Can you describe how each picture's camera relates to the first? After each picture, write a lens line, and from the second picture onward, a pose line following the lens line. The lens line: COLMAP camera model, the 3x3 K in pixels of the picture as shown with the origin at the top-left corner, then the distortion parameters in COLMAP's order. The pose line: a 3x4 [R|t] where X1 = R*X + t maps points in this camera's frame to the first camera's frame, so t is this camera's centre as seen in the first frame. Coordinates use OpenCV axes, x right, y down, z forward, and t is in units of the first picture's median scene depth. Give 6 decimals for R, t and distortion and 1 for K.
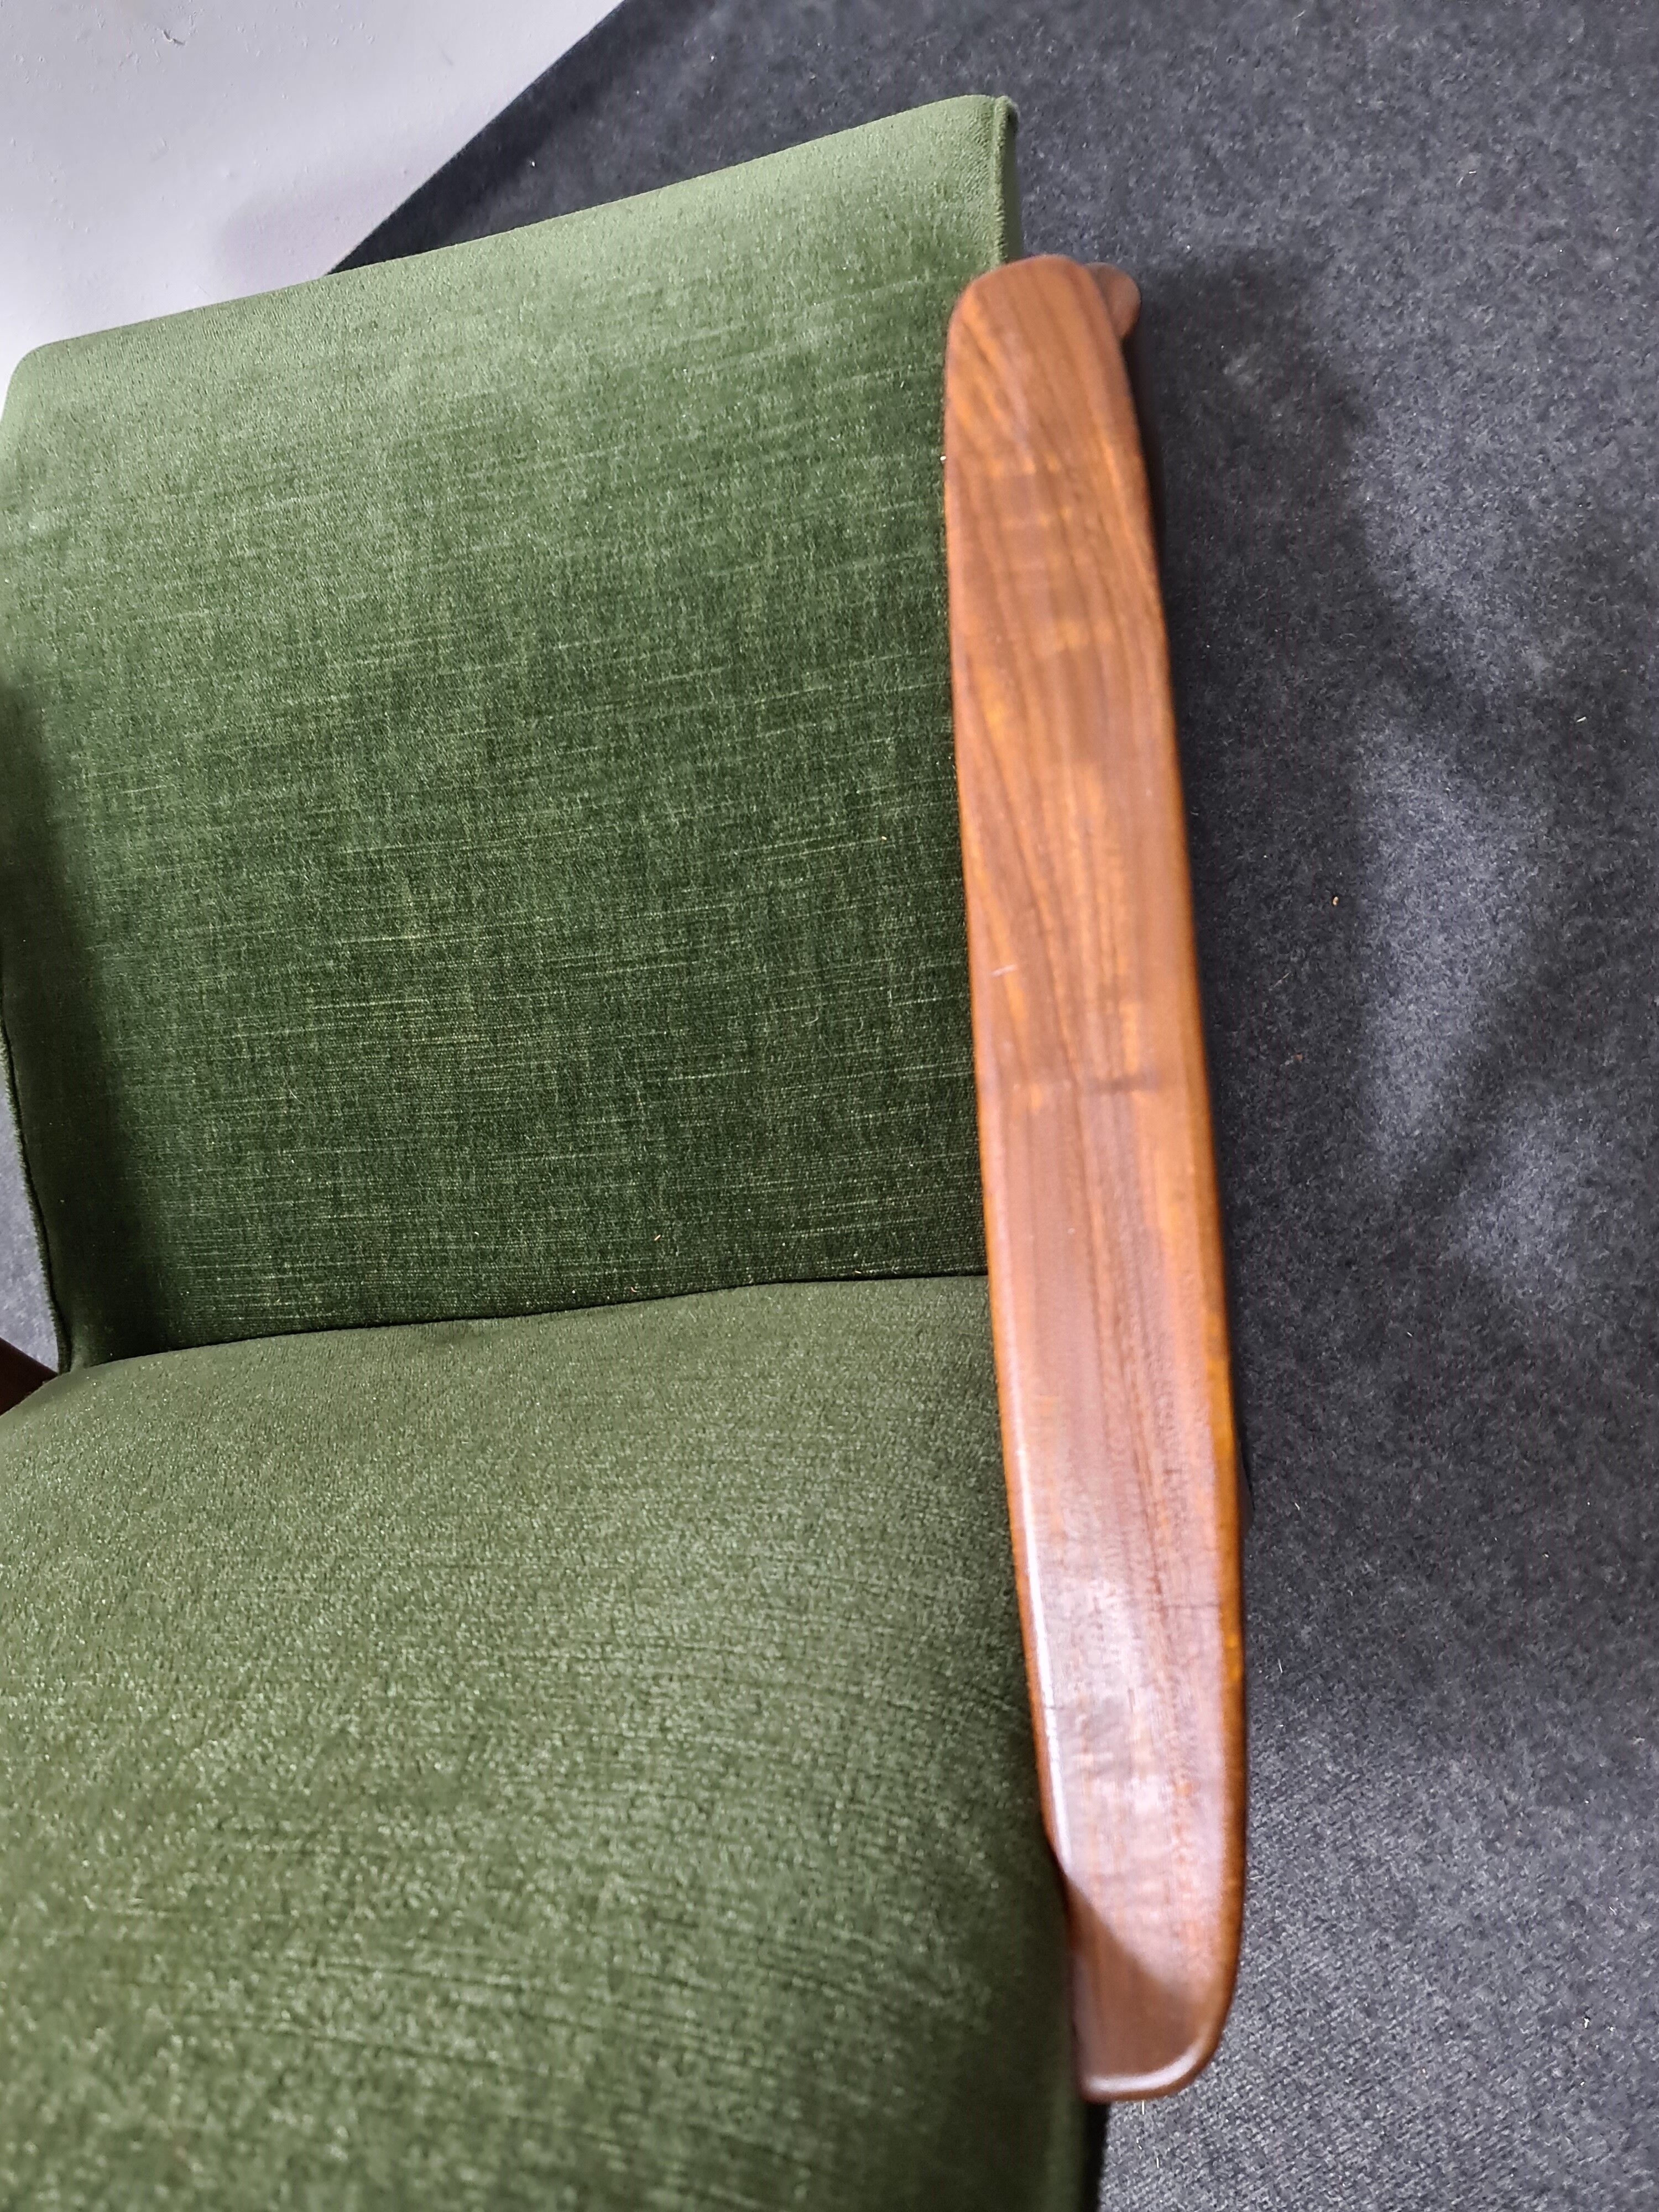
lens RADIAL K [[1616.6, 0, 780.0], [0, 1616.6, 1058.0], [0, 0, 1]] dist [0.099442, -0.090590]
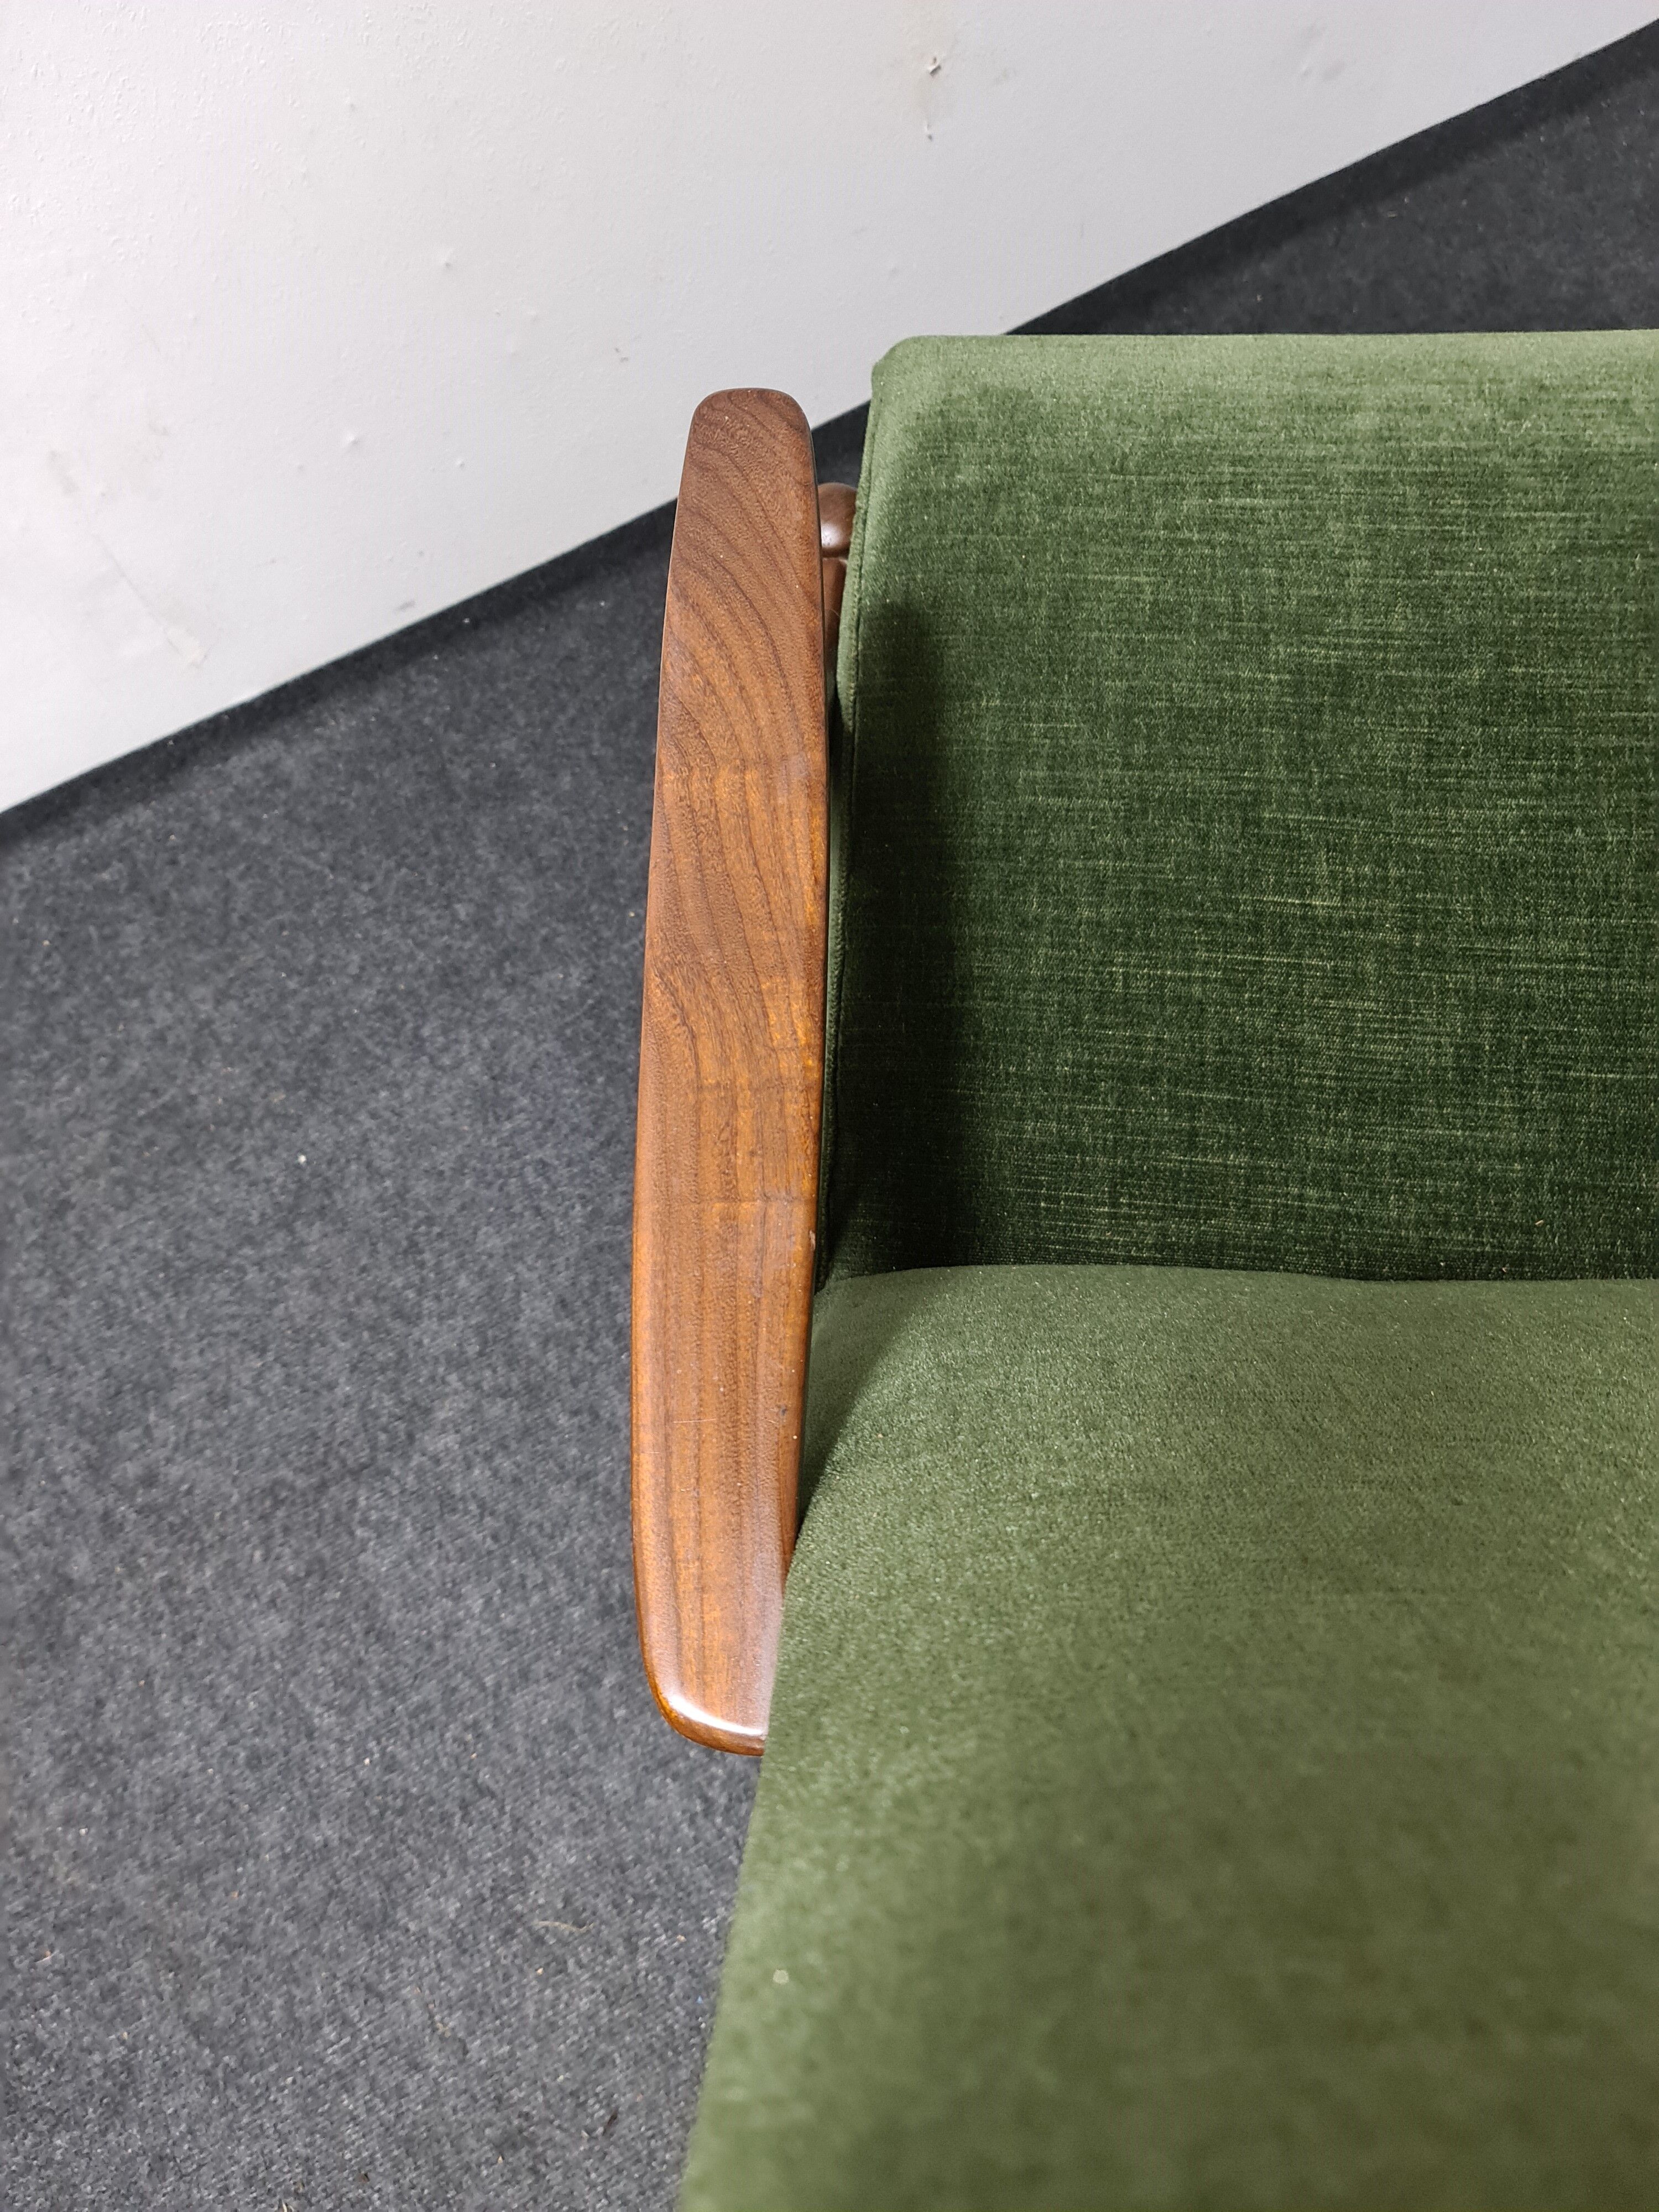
lens RADIAL K [[1616.6, 0, 836.0], [0, 1616.6, 1091.4], [0, 0, 1]] dist [0.099442, -0.090590]
pose [[0.966197, 0.189002, 0.175333, -0.688143], [-0.158362, 0.971775, -0.174856, 0.275618], [-0.203433, 0.141179, 0.968857, 0.064448]]
